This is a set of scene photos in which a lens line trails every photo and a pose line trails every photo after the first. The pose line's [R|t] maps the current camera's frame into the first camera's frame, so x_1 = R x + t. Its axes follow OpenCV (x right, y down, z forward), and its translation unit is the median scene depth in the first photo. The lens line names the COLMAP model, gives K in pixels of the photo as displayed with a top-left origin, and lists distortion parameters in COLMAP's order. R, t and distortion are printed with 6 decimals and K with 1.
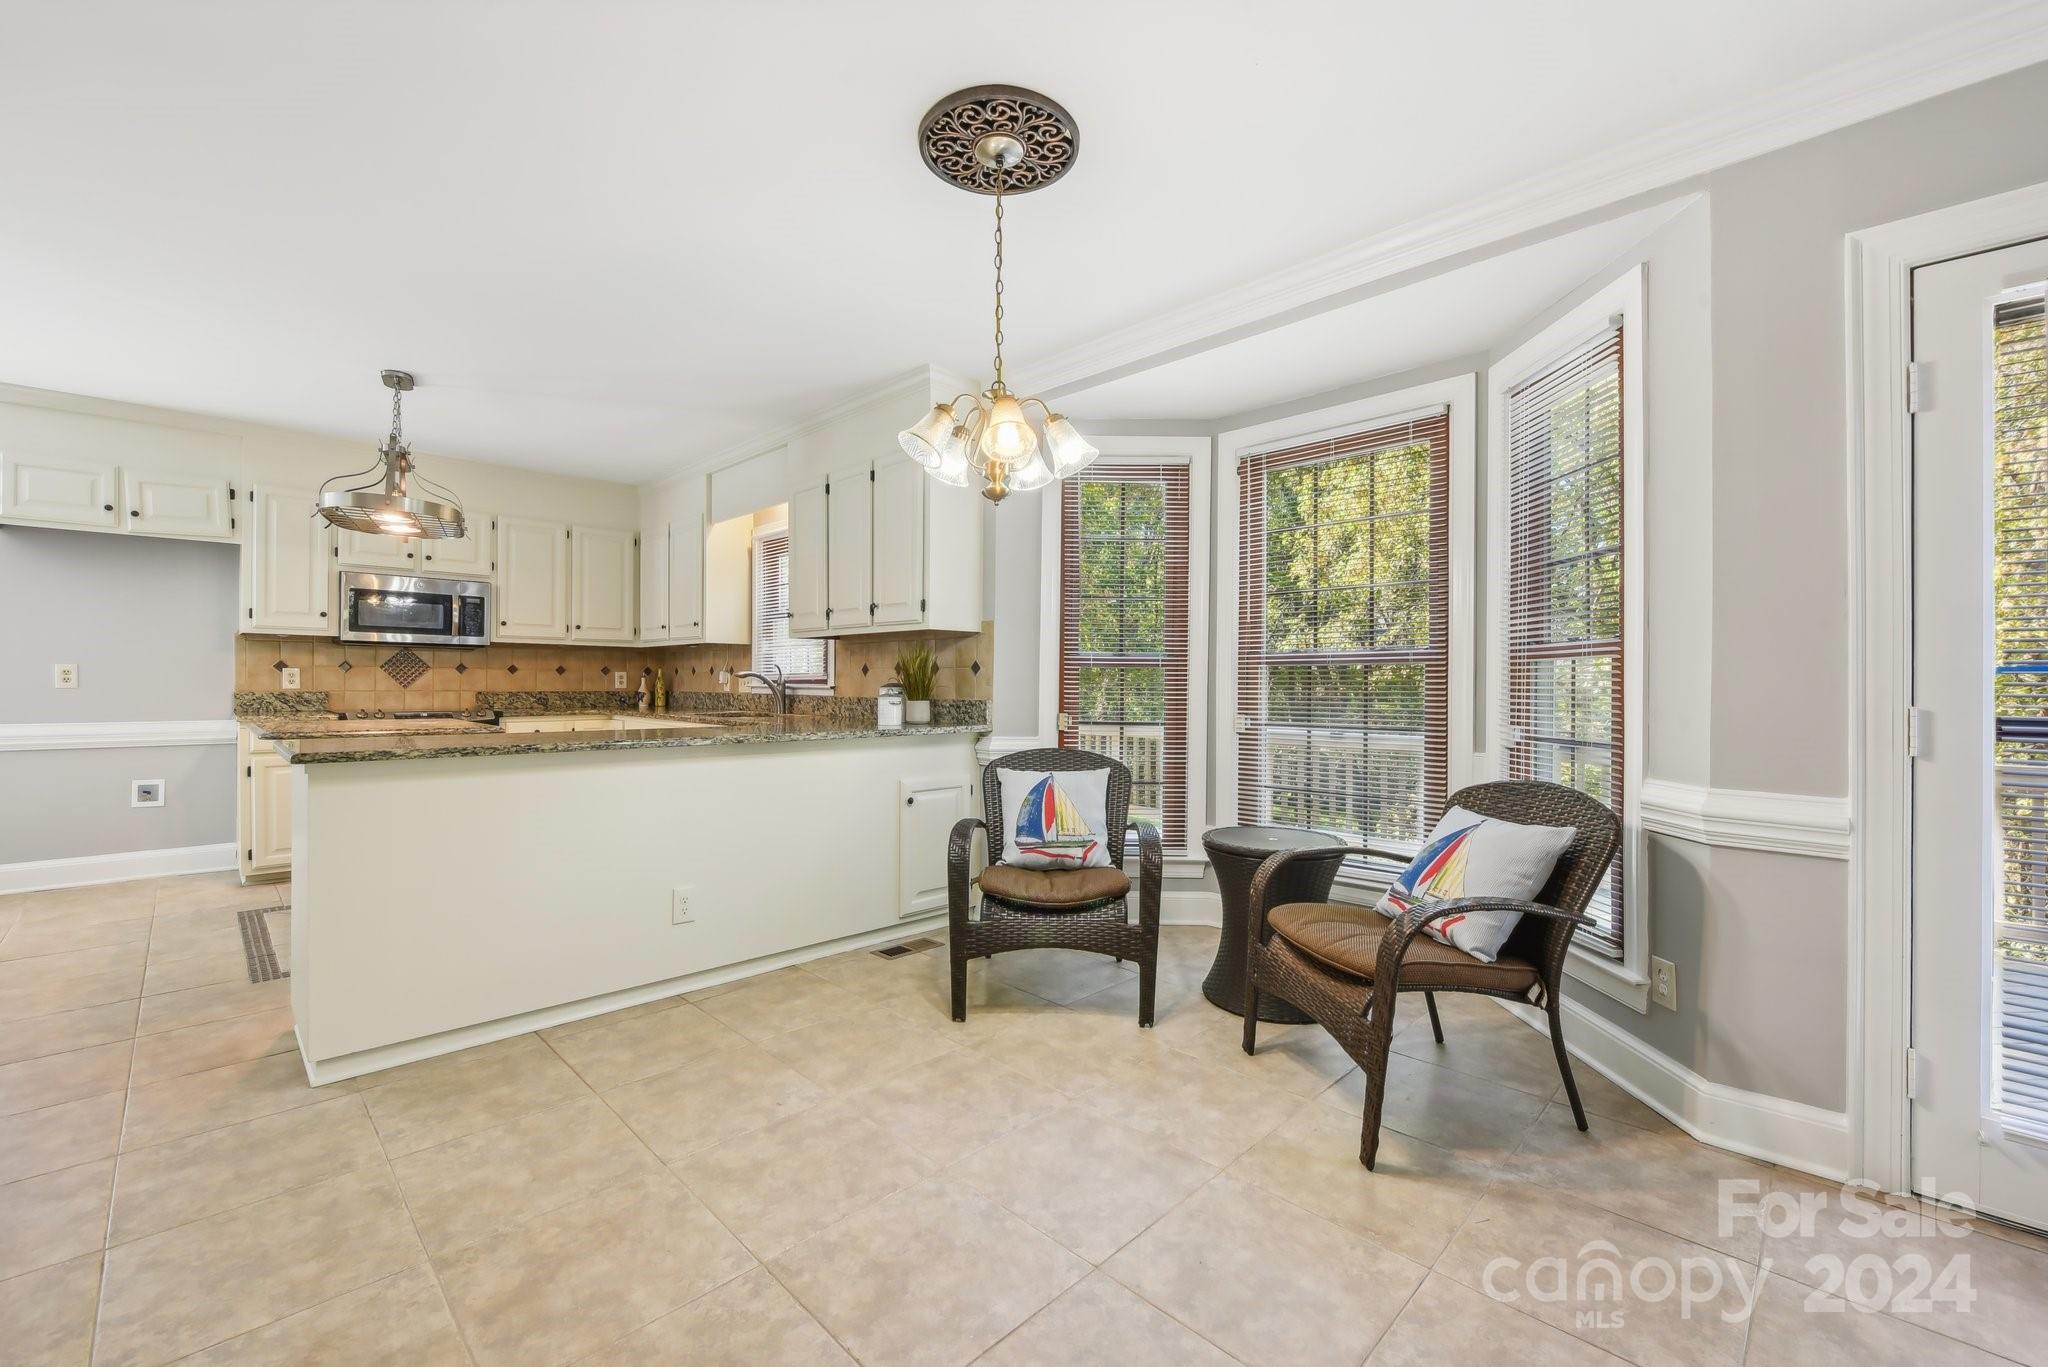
lens RADIAL K [[846.6, 0, 1035.0], [0, 846.6, 688.2], [0, 0, 1]] dist [-0.015203, -0.000285]
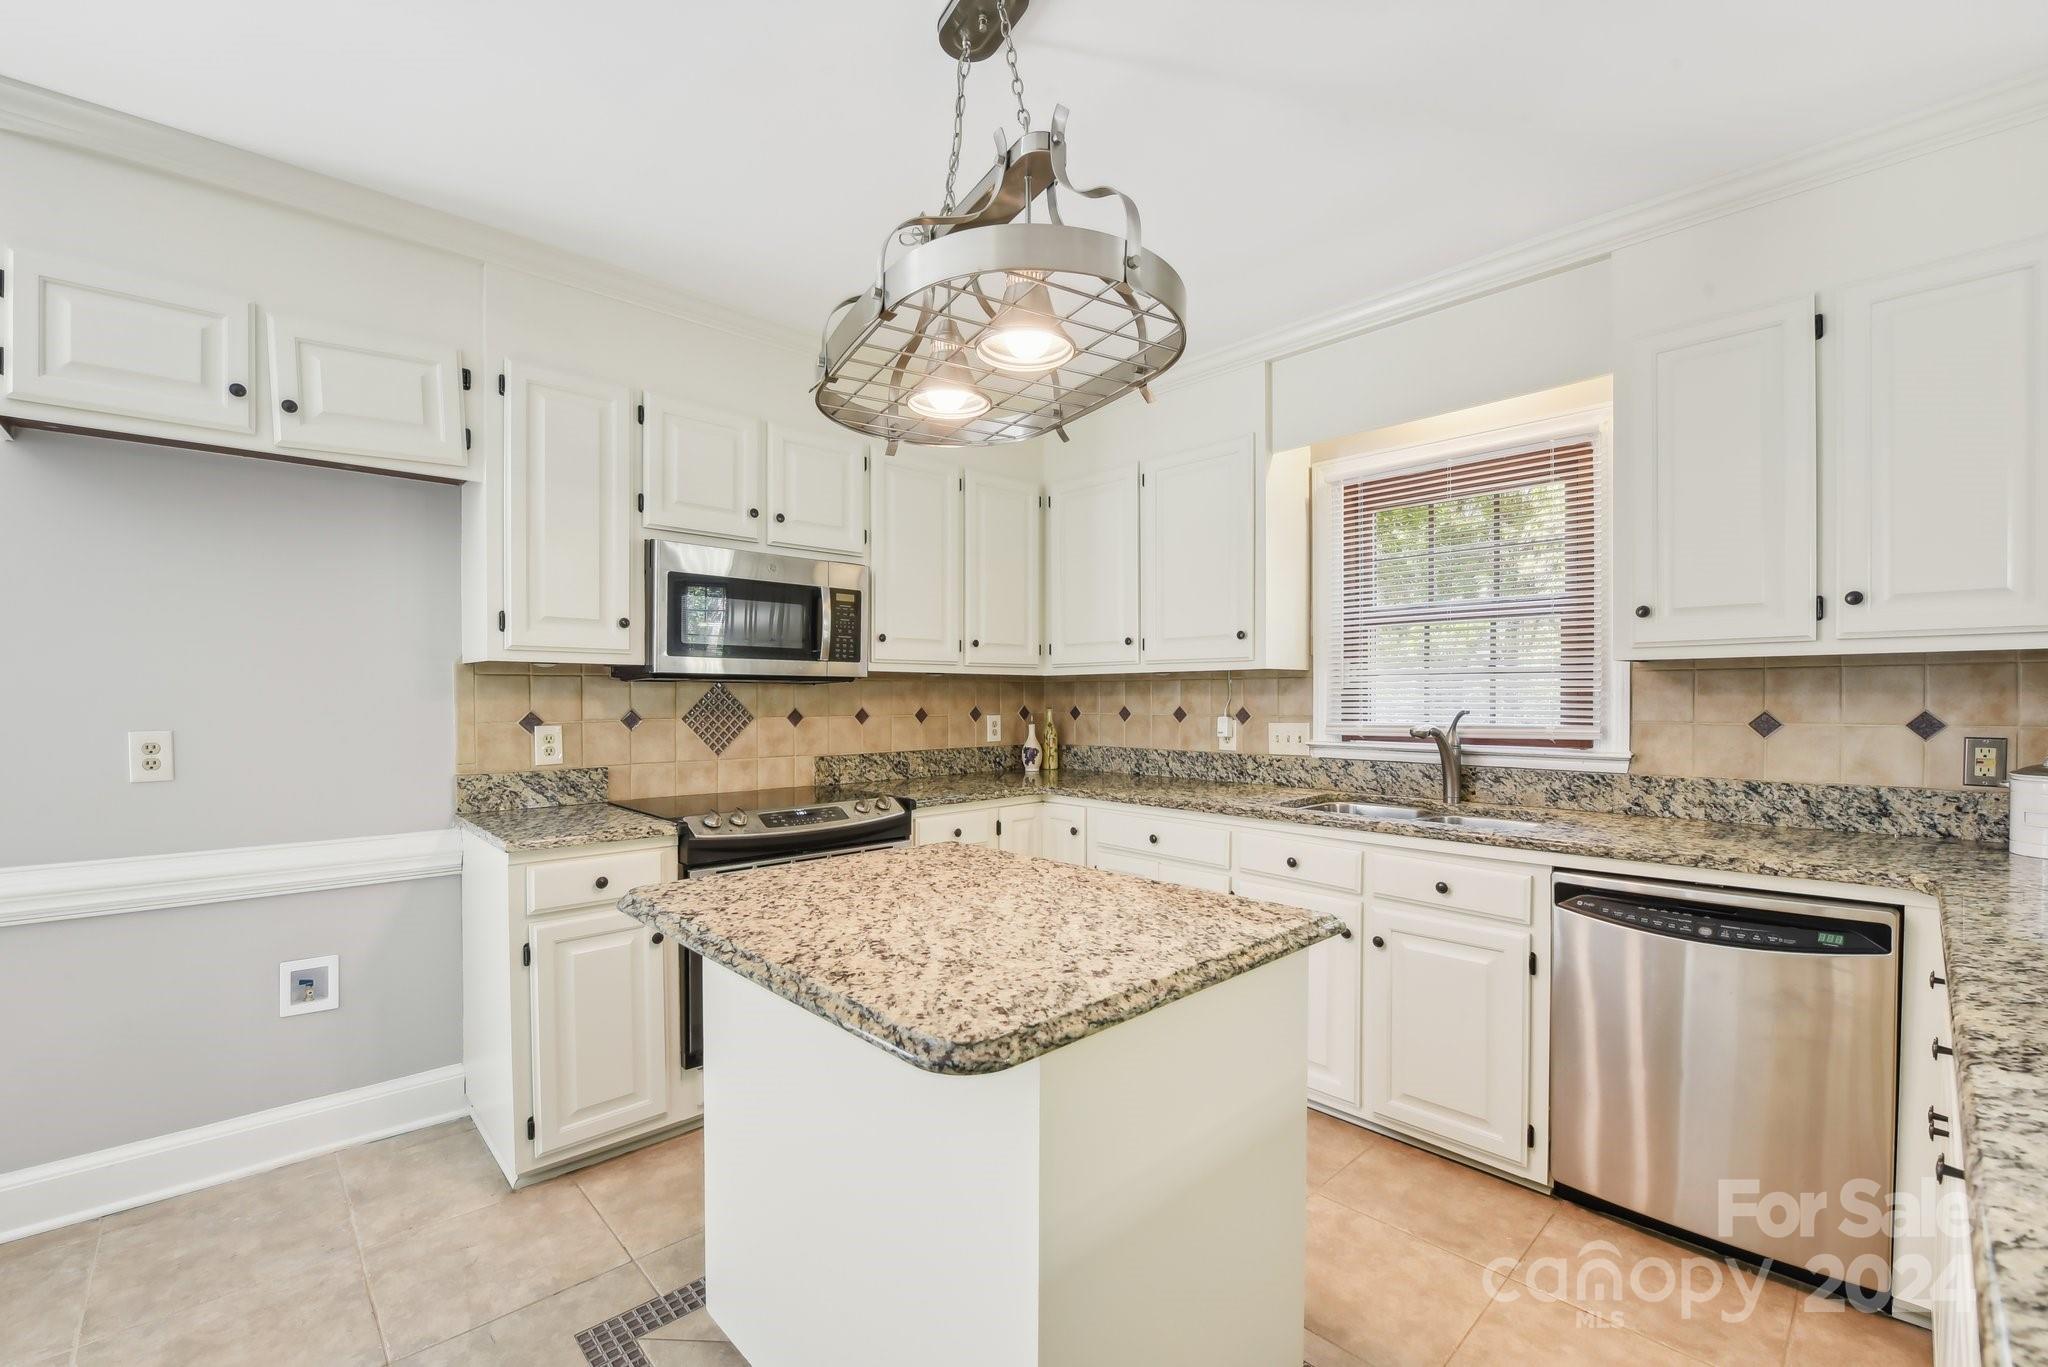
lens RADIAL K [[846.6, 0, 1012.4], [0, 846.6, 709.4], [0, 0, 1]] dist [-0.015203, -0.000285]
pose [[0.999313, -0.009706, -0.035766, -0.575472], [0.009910, 0.999936, 0.005513, -0.034479], [0.035710, -0.005864, 0.999345, 0.474448]]
